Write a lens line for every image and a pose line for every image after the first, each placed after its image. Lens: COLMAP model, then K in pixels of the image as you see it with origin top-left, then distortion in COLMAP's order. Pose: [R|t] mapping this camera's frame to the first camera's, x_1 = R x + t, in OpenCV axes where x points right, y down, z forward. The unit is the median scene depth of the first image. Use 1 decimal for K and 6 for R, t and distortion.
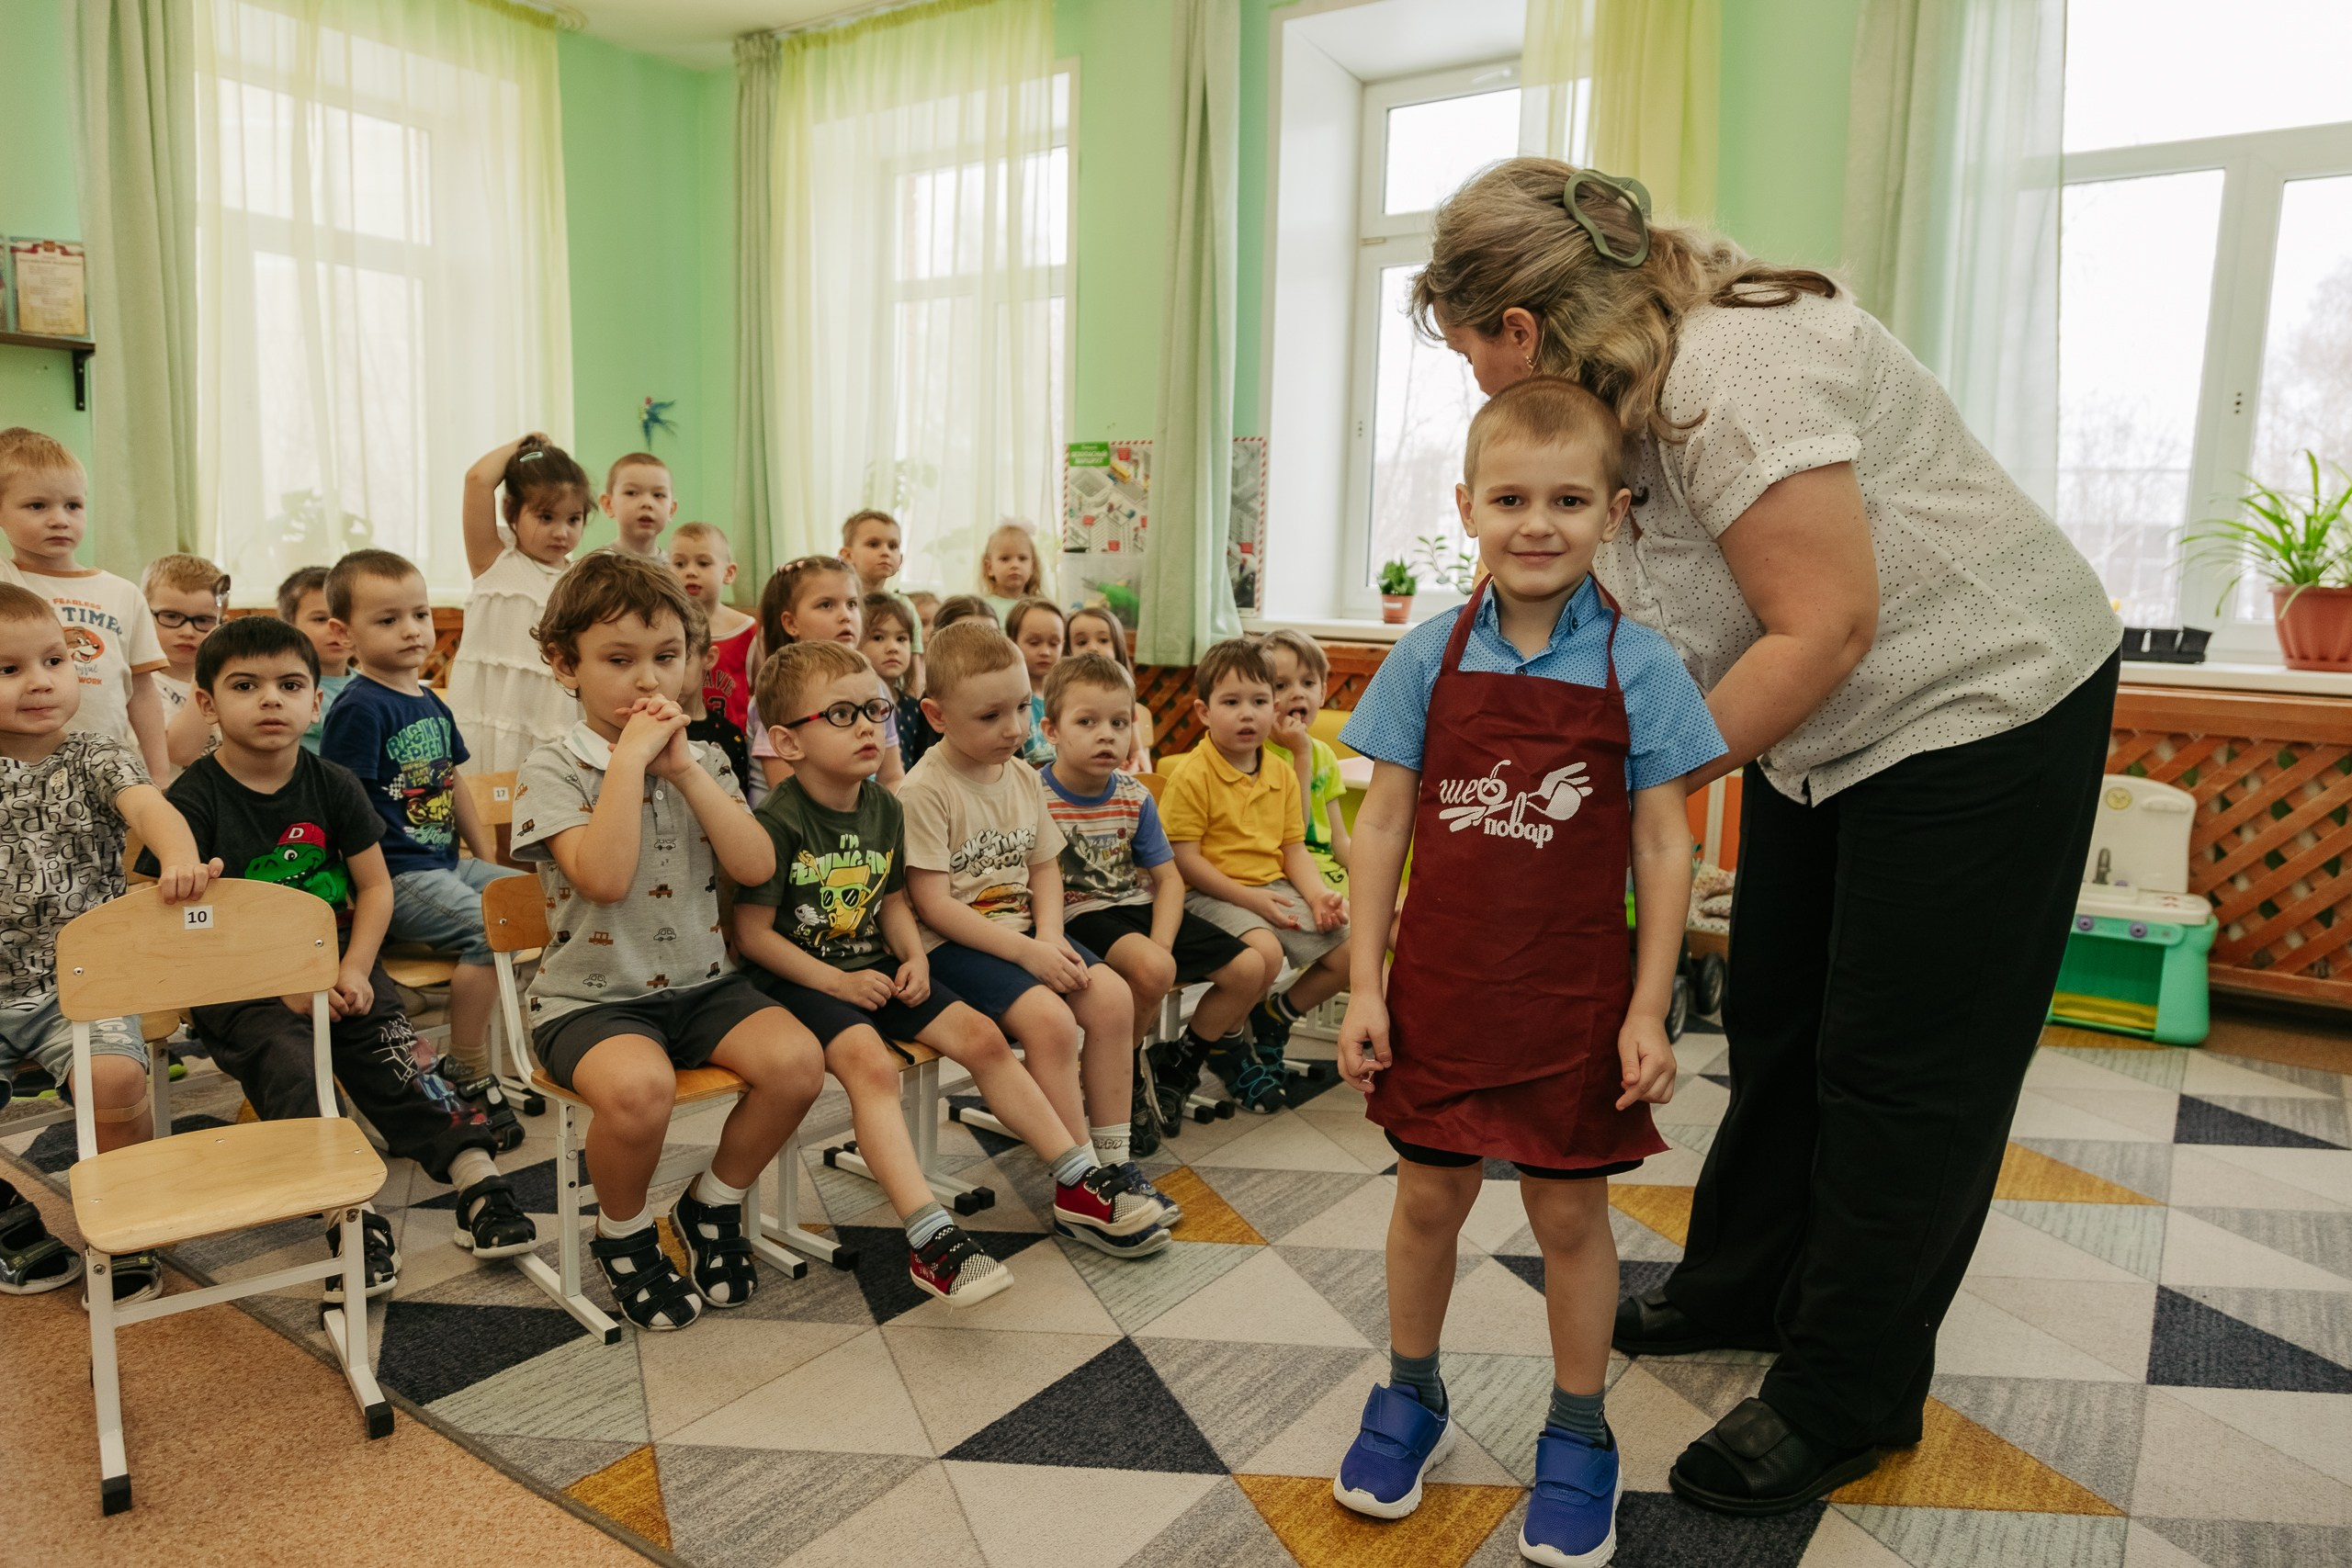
lens RADIAL K [[1530.3, 0, 1176.0], [0, 1530.3, 788.6], [0, 0, 1]] dist [-0.015014, -0.003631]
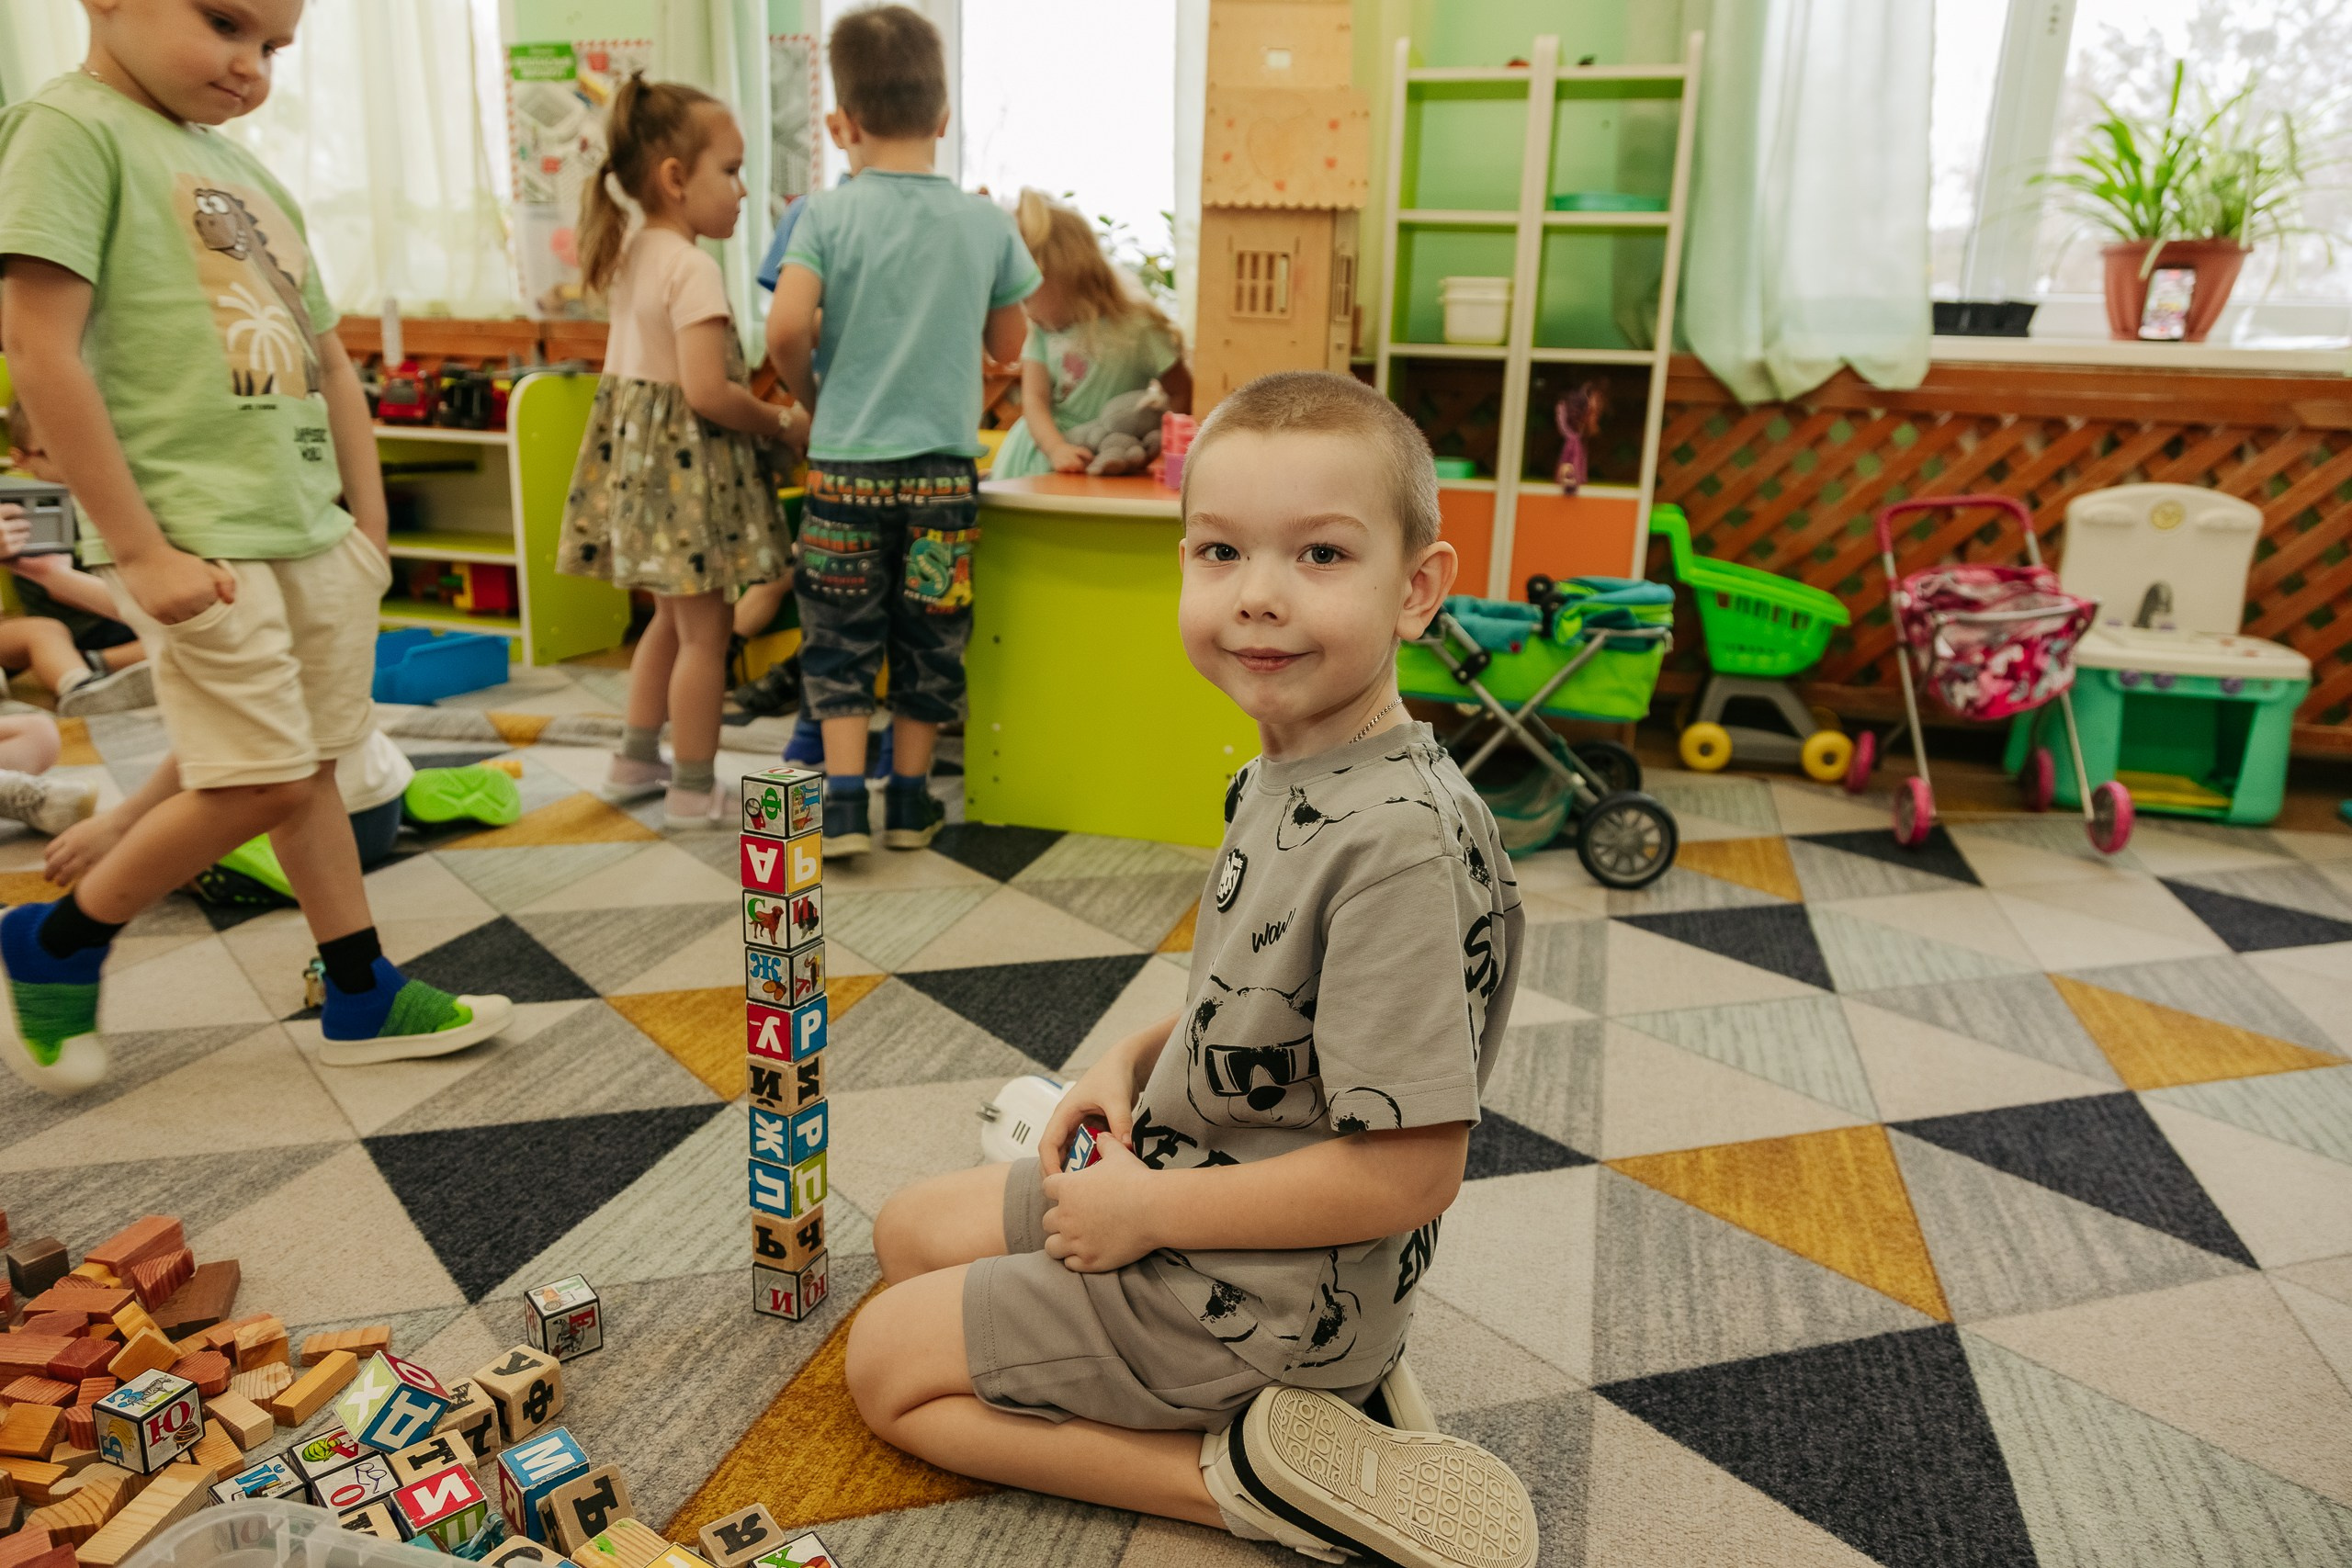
lens RADIAL K [[1607.9, 0, 1165.5], [0, 1607.9, 781.9], [0, 0, 1]] dist [-0.007529, -0.002436]
pose [[0.950530, -0.089139, 0.297569, -0.050889], [0.044853, 0.987289, 0.152473, 0.000767], [-0.307378, -0.131583, 0.942446, 0.301405]]
